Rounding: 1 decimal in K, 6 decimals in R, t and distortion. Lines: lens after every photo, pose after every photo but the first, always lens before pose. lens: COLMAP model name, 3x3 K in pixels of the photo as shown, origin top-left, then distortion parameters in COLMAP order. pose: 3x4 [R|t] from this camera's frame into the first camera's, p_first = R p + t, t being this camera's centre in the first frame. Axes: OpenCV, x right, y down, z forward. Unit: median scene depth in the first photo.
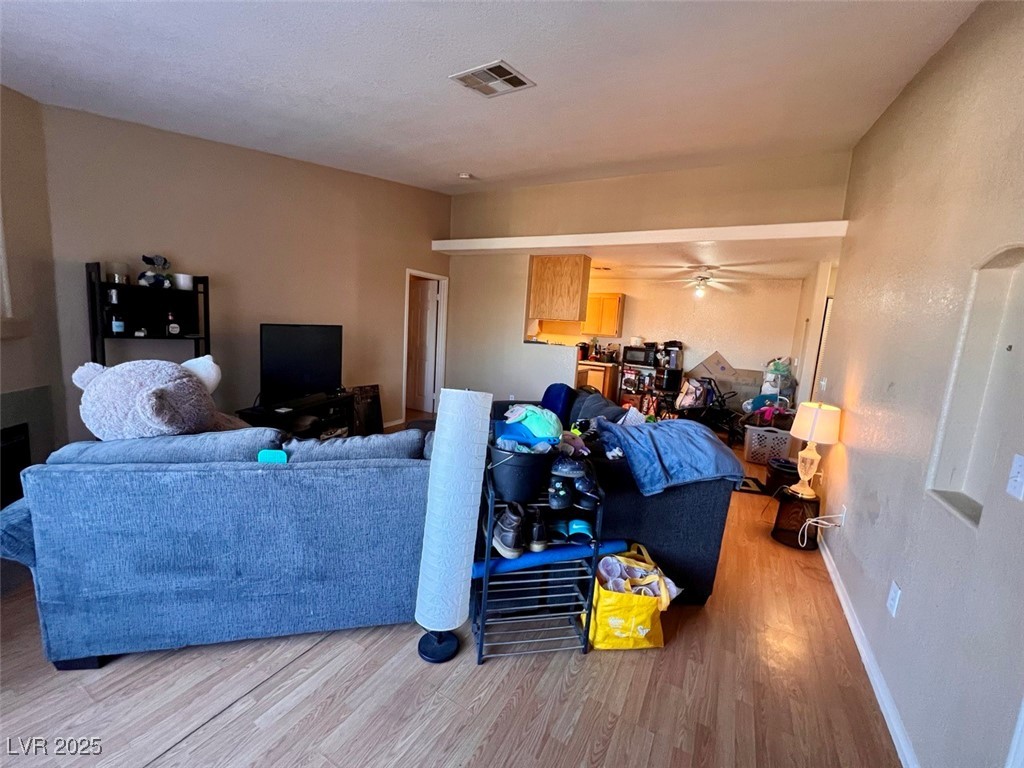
lens RADIAL K [[409.0, 0, 513.8], [0, 409.0, 383.1], [0, 0, 1]] dist [-0.001152, 0.000089]
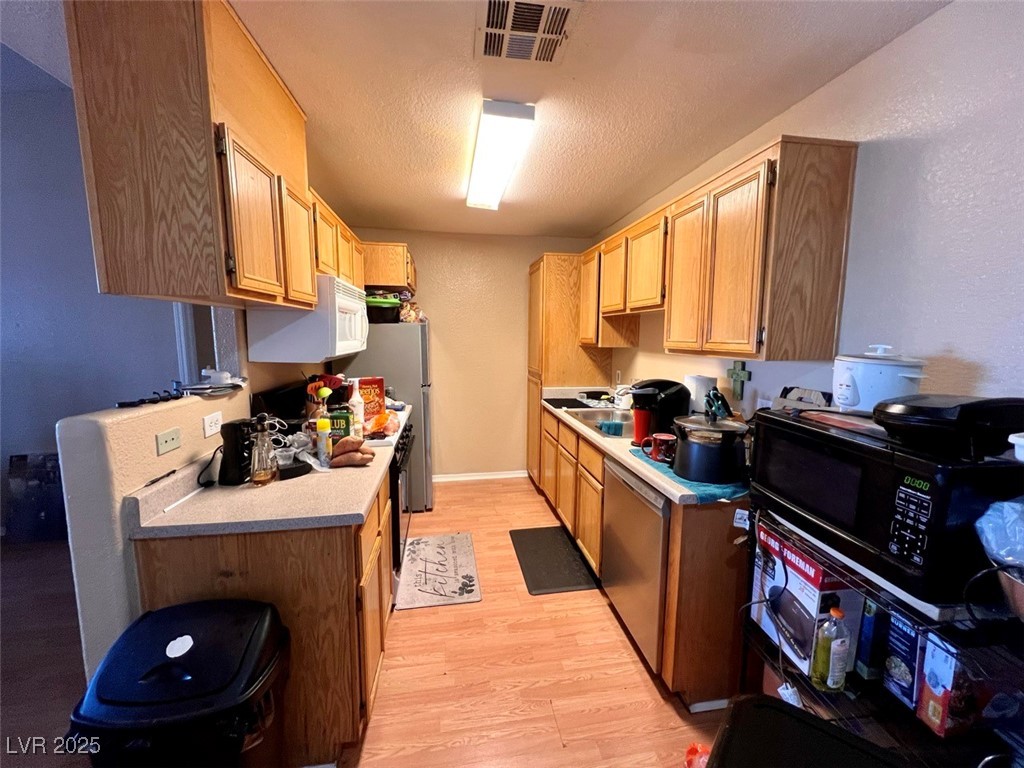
lens RADIAL K [[409.0, 0, 513.8], [0, 409.0, 383.1], [0, 0, 1]] dist [-0.001152, 0.000089]
pose [[0.624413, 0.031540, -0.780457, 1.139681], [-0.070873, 0.997351, -0.016397, -0.302418], [0.777872, 0.065552, 0.624994, 2.638543]]
